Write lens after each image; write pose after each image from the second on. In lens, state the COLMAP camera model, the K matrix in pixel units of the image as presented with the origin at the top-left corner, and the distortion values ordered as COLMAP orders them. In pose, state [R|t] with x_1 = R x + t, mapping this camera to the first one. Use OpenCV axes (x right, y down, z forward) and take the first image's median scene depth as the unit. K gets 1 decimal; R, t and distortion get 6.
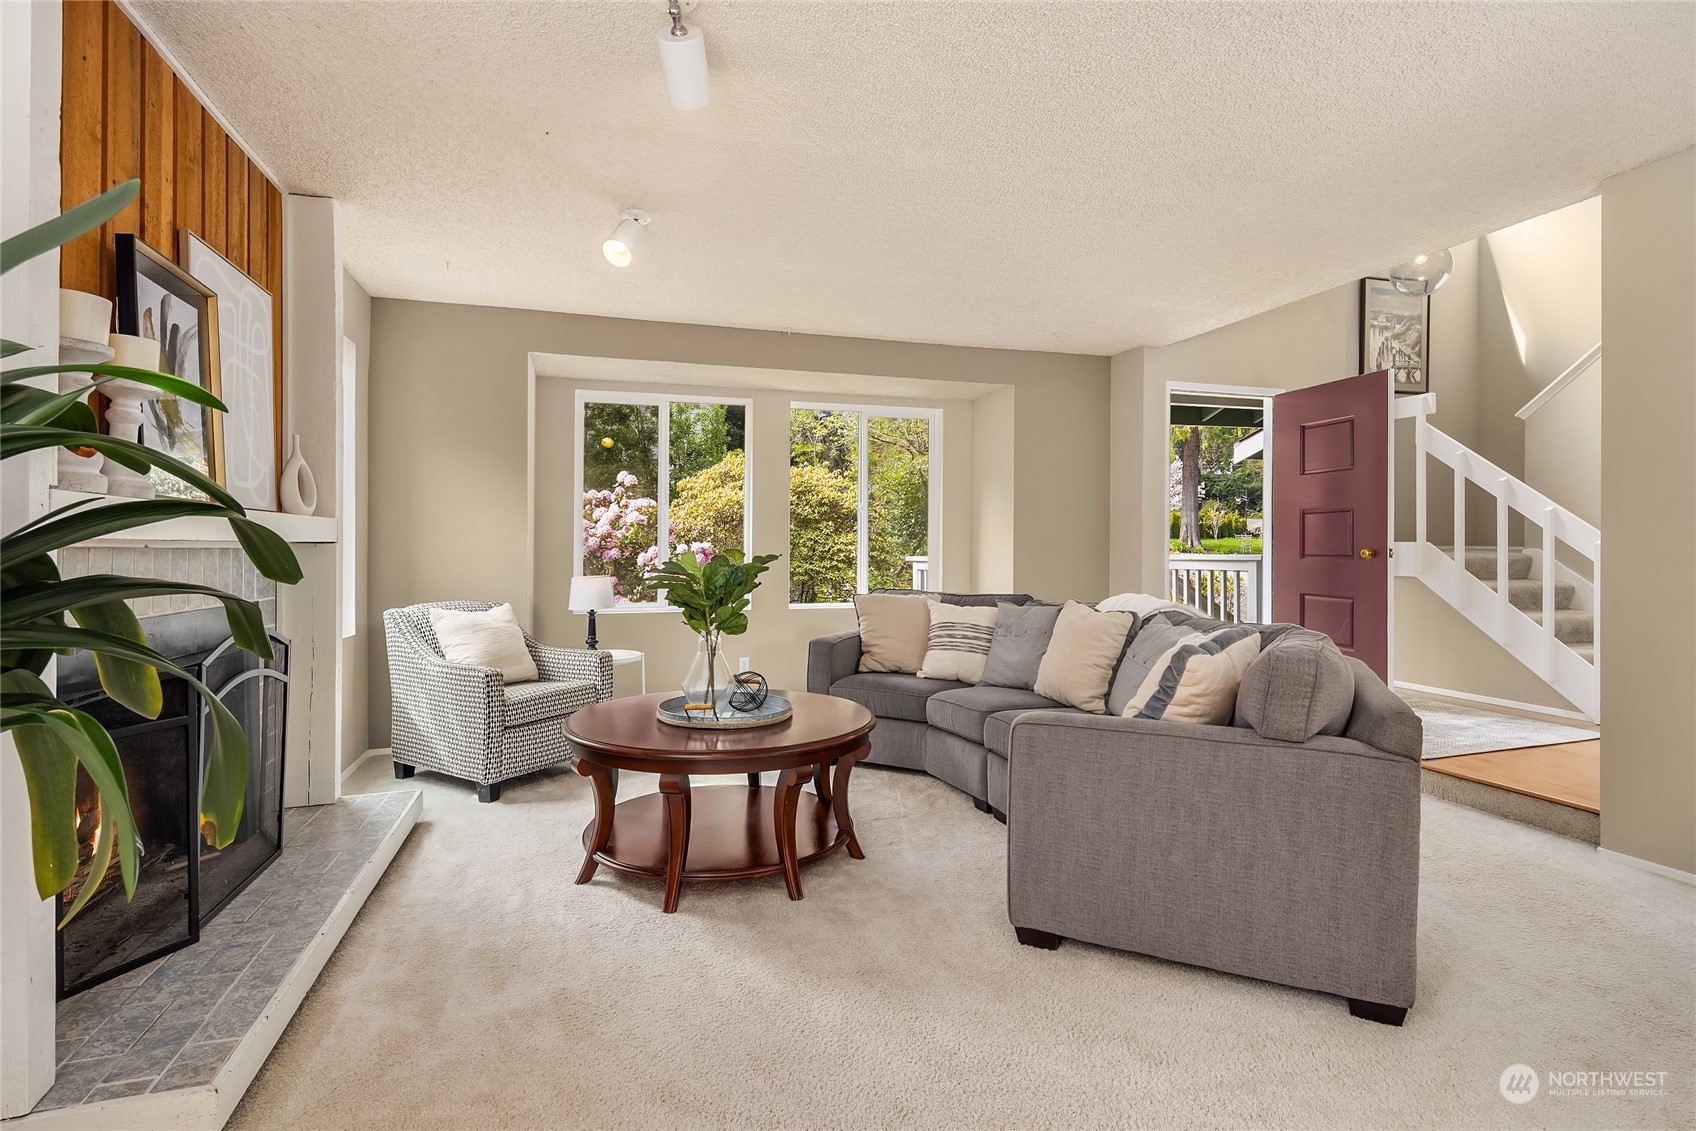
lens RADIAL K [[836.6, 0, 847.7], [0, 836.6, 530.2], [0, 0, 1]] dist [0.000221, -0.001356]
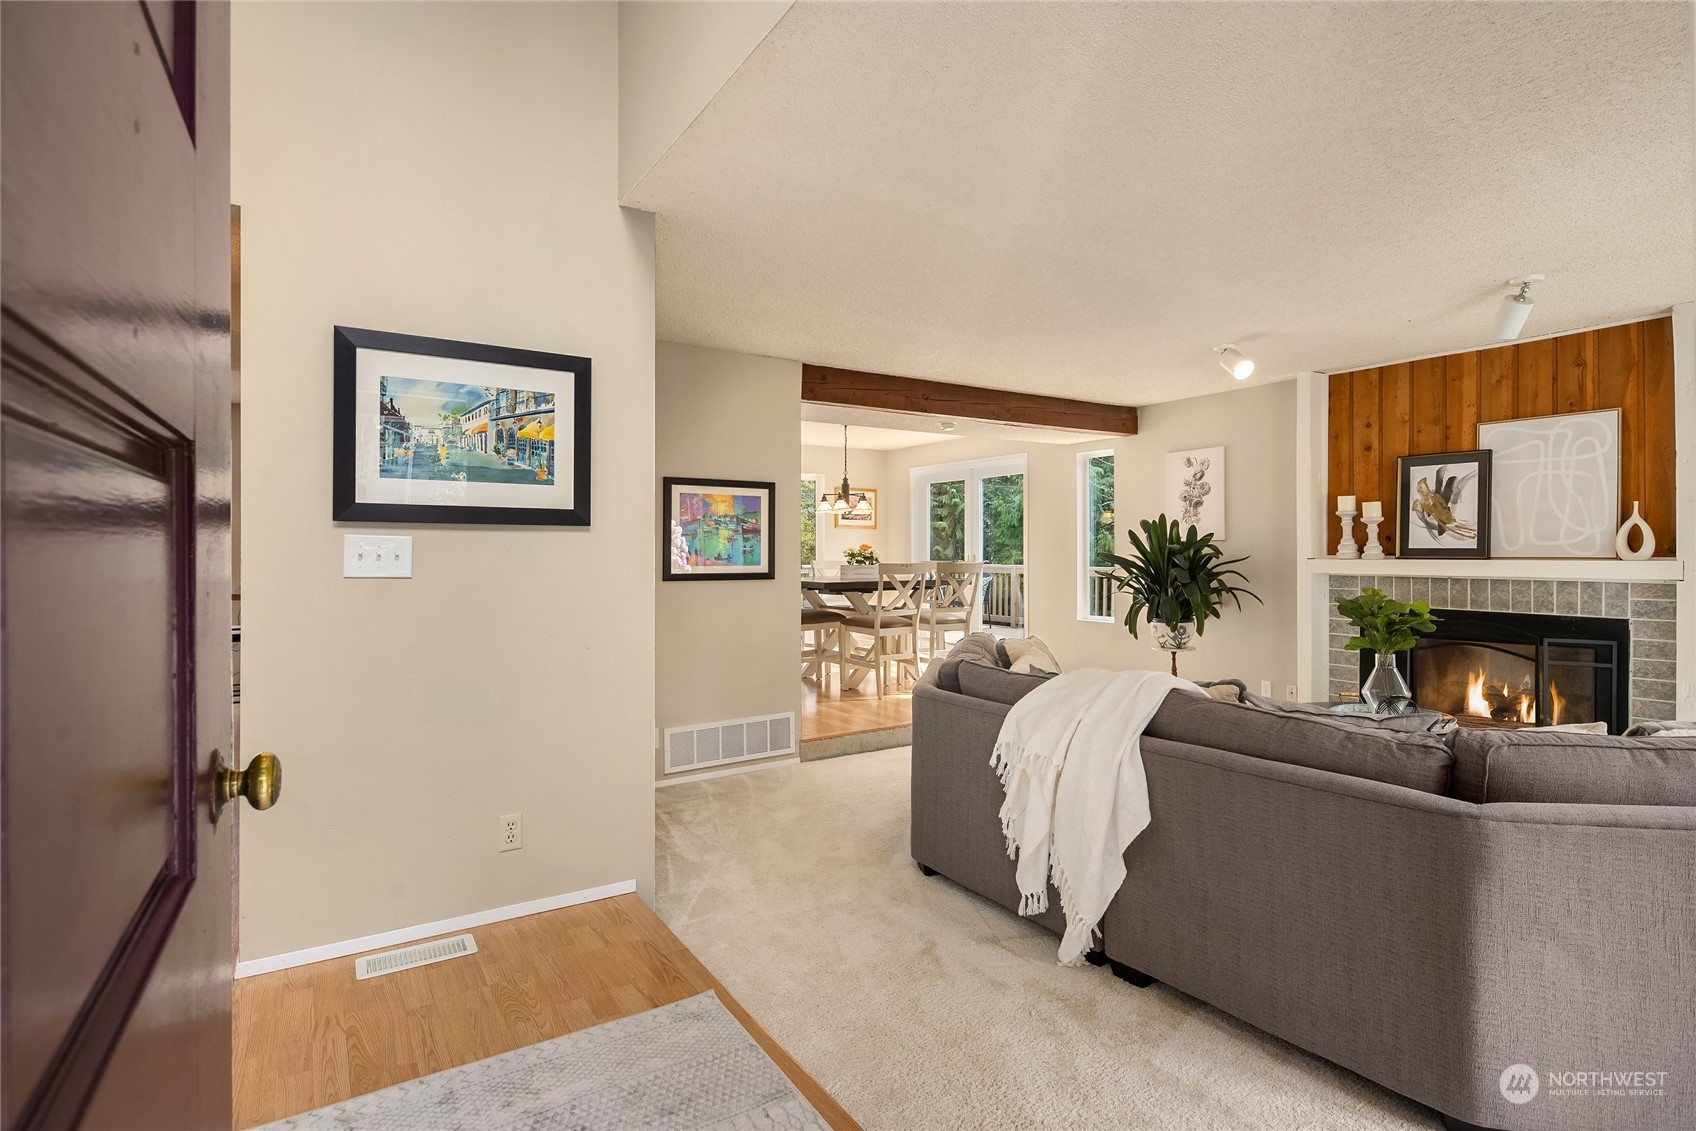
lens RADIAL K [[827.9, 0, 847.8], [0, 827.9, 559.6], [0, 0, 1]] dist [-0.001822, -0.000240]
pose [[-0.965368, 0.002185, -0.260883, 1.071250], [0.005136, 0.999930, -0.010632, -0.012213], [0.260841, -0.011604, -0.965312, 2.218412]]
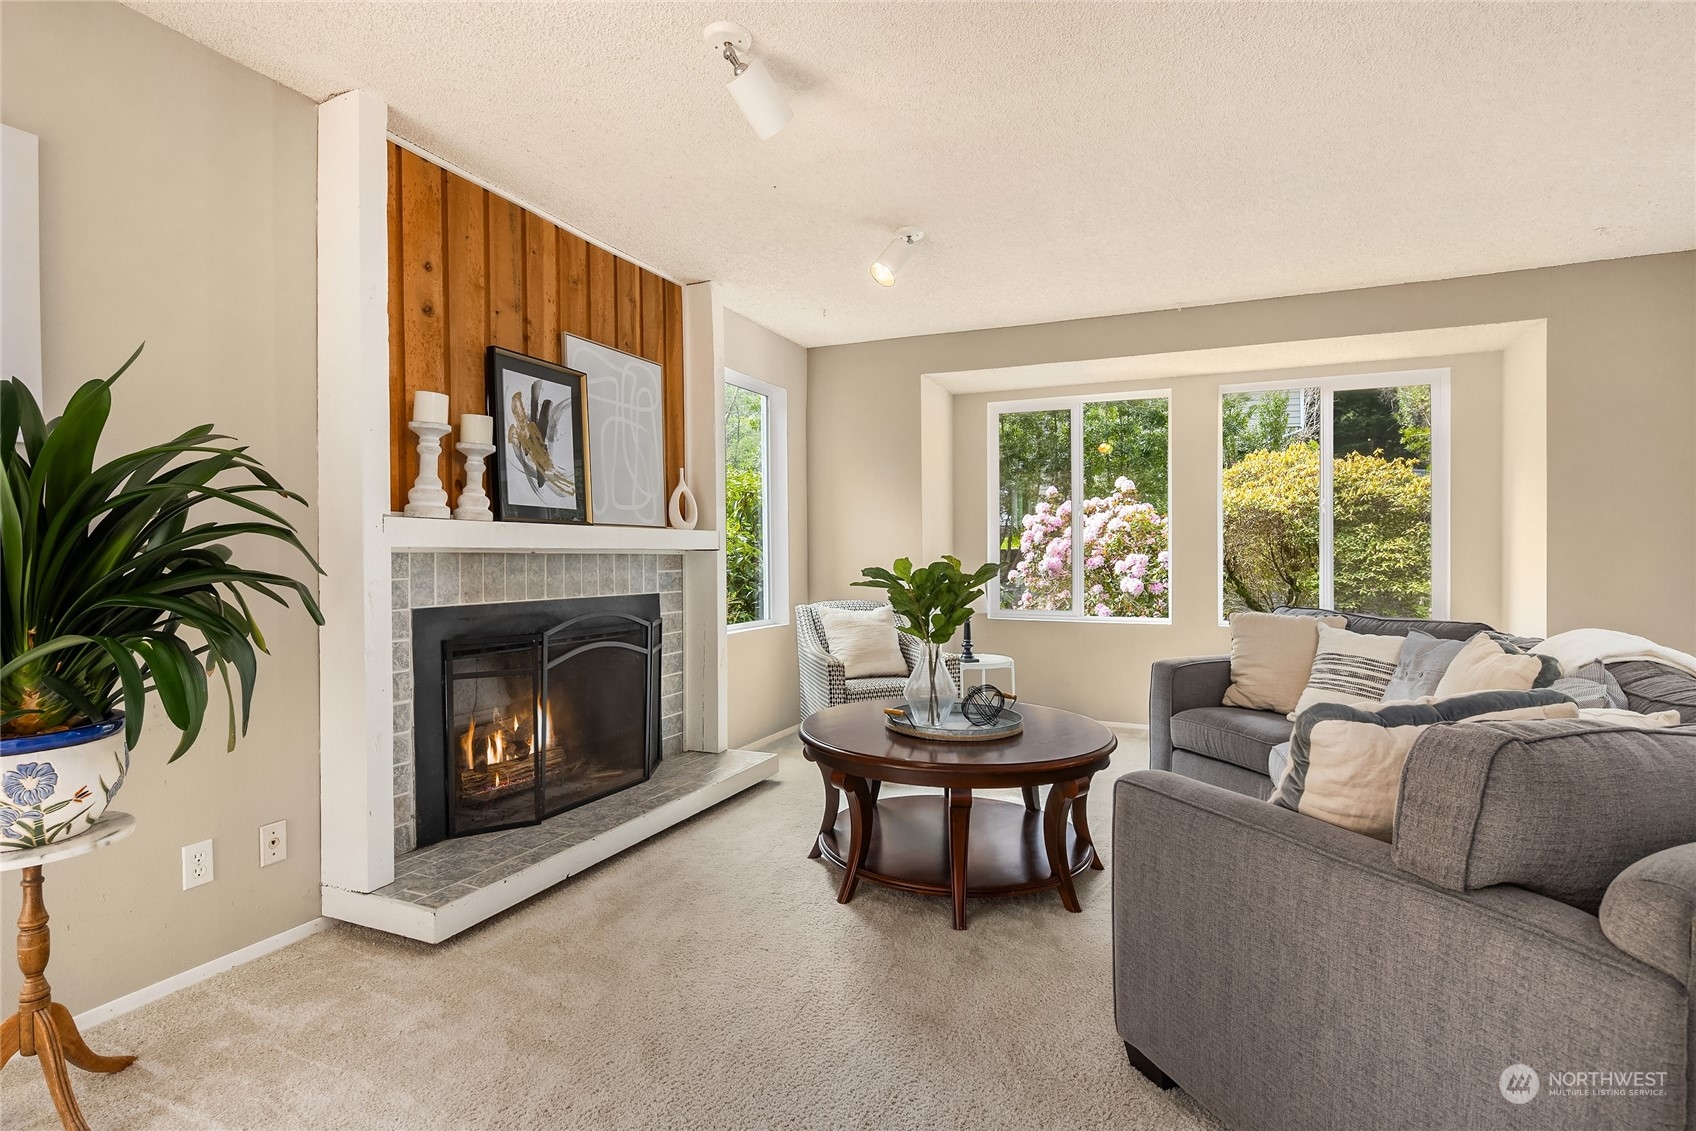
lens RADIAL K [[829.7, 0, 844.5], [0, 829.7, 550.9], [0, 0, 1]] dist [0.005385, -0.000128]
pose [[0.745812, -0.002174, -0.666152, 0.449805], [0.012054, 0.999875, 0.010232, 0.005947], [0.666047, -0.015661, 0.745745, 0.218058]]
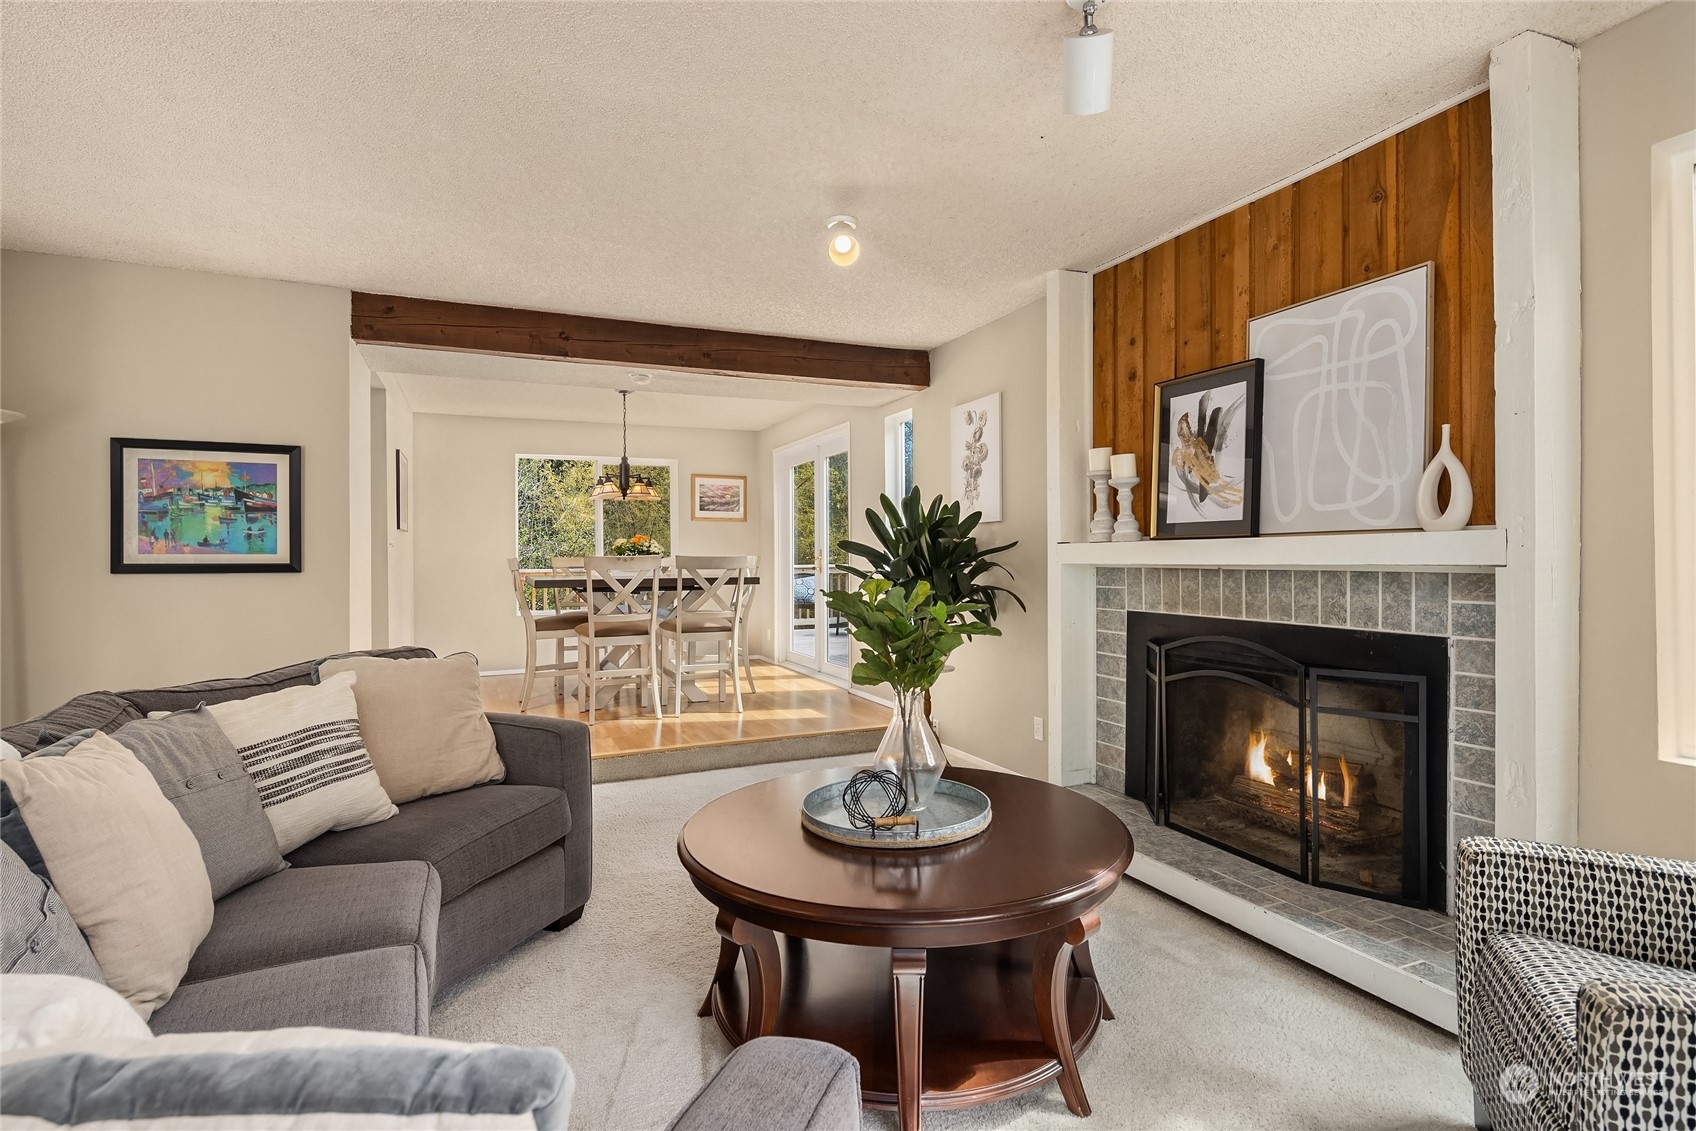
lens RADIAL K [[818.3, 0, 848.0], [0, 818.3, 565.5], [0, 0, 1]] dist [-0.000679, -0.000070]
pose [[-0.993752, 0.004166, -0.111536, -0.037557], [0.005540, 0.999912, -0.012015, 0.022001], [0.111476, -0.012558, -0.993688, 1.884178]]
